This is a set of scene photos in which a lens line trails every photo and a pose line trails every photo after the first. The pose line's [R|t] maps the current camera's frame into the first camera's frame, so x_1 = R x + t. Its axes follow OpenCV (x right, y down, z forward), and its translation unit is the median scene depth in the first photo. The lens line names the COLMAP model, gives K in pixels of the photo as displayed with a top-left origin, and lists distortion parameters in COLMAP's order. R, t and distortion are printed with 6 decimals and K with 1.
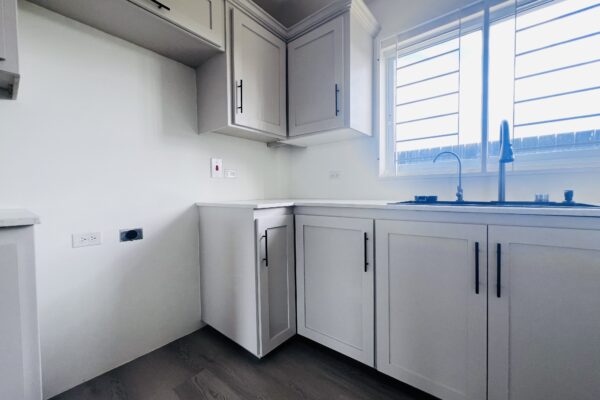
lens RADIAL K [[214.7, 0, 300.0], [0, 214.7, 200.0], [0, 0, 1]] dist [-0.010343, -0.000010]
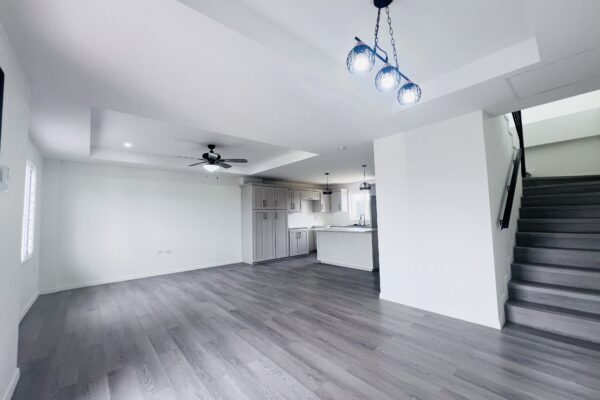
lens RADIAL K [[214.7, 0, 300.0], [0, 214.7, 200.0], [0, 0, 1]] dist [-0.010343, -0.000010]
pose [[0.984679, -0.033411, -0.171146, 0.149007], [0.016774, 0.995070, -0.097747, -0.128387], [0.173568, 0.093378, 0.980385, -5.225593]]
